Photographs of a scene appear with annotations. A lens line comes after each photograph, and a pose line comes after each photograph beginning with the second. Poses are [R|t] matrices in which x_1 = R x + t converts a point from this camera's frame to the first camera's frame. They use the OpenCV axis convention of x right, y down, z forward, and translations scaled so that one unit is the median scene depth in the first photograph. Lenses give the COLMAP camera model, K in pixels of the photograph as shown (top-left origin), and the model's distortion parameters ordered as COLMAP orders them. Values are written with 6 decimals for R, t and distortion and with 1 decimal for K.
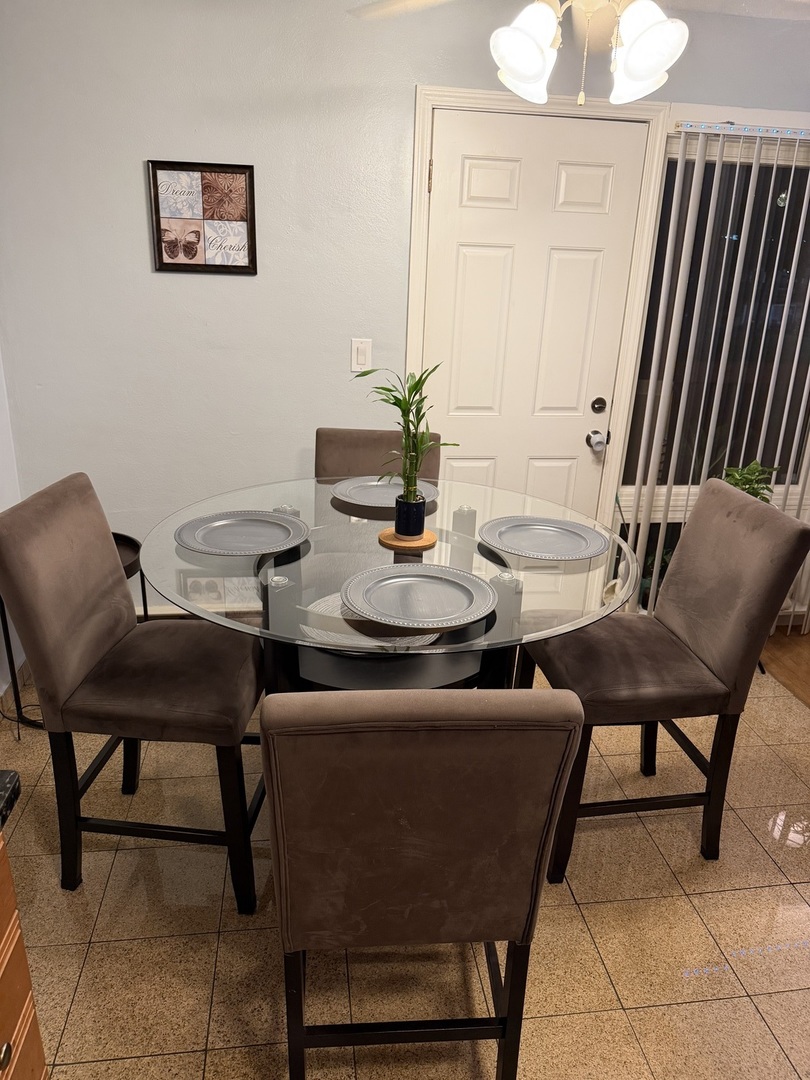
lens RADIAL K [[762.0, 0, 405.0], [0, 762.0, 540.0], [0, 0, 1]] dist [0.118695, -0.002828]
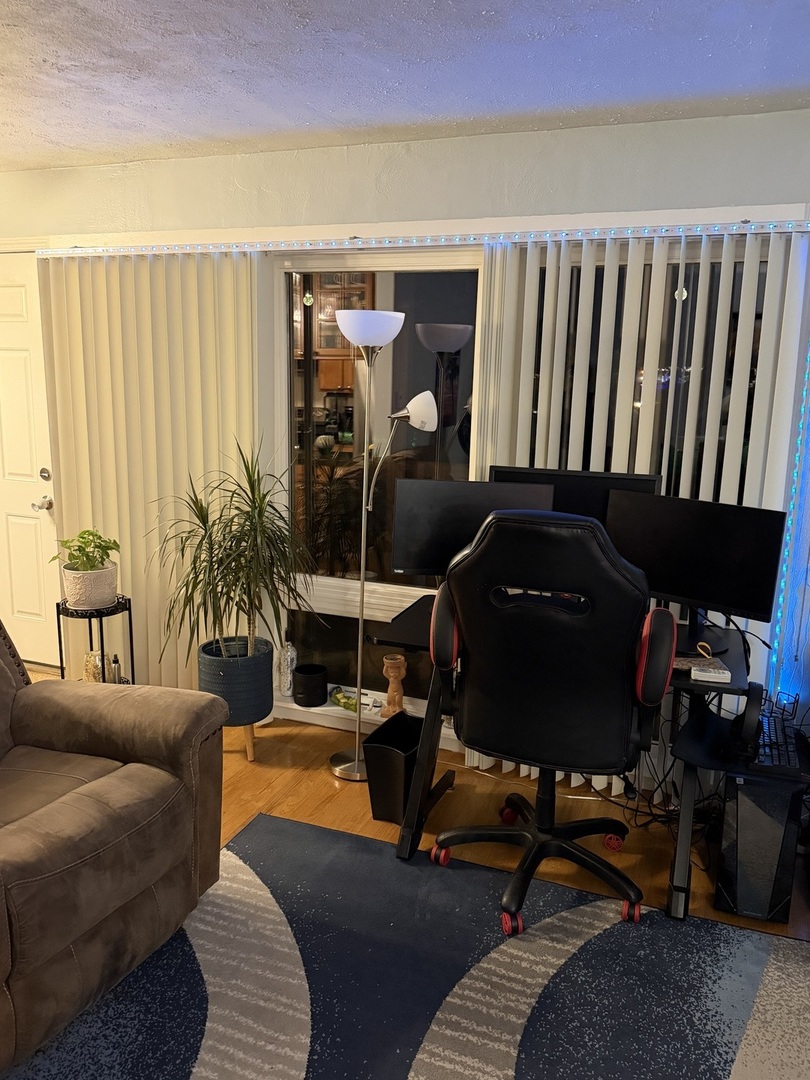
lens RADIAL K [[881.6, 0, 405.0], [0, 881.6, 540.0], [0, 0, 1]] dist [0.102909, -0.138291]
pose [[0.868455, 0.080134, -0.489249, 1.585464], [-0.153241, 0.981914, -0.111188, -0.011720], [0.471490, 0.171535, 0.865027, 0.117748]]
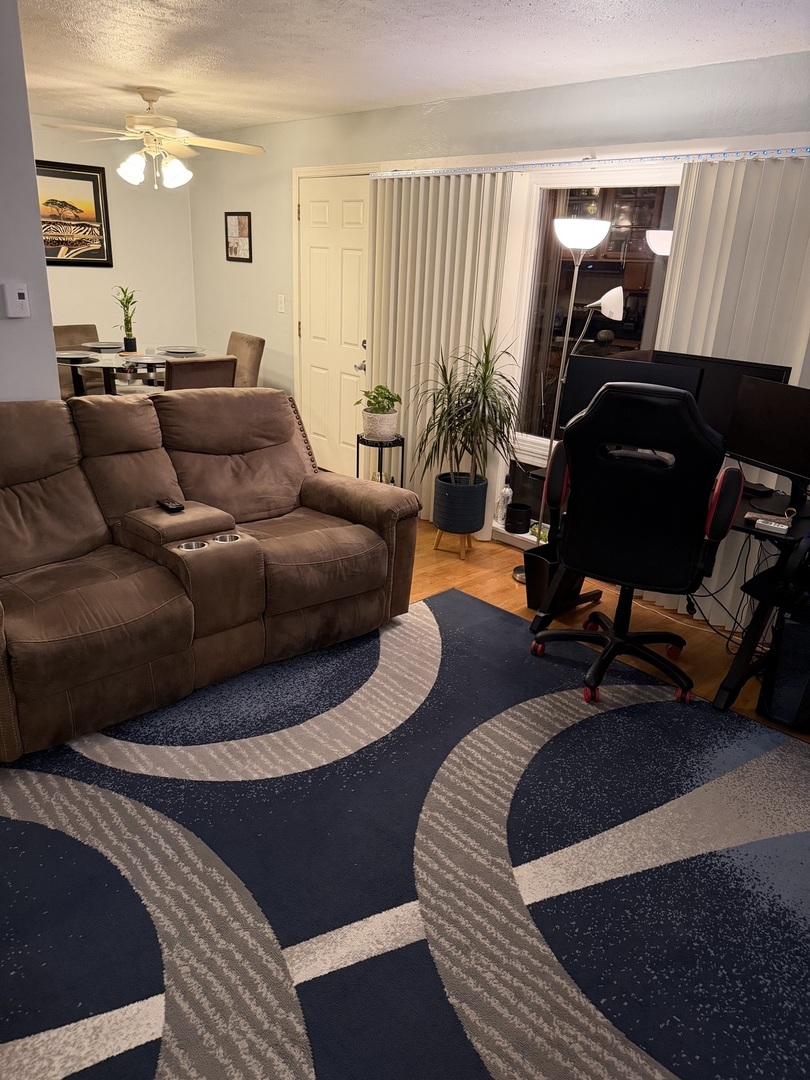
lens RADIAL K [[762.0, 0, 405.0], [0, 762.0, 540.0], [0, 0, 1]] dist [0.118695, -0.002828]
pose [[0.590256, 0.272522, -0.759822, 1.898984], [-0.295368, 0.948926, 0.110895, 0.016789], [0.751236, 0.158971, 0.640603, 0.082912]]
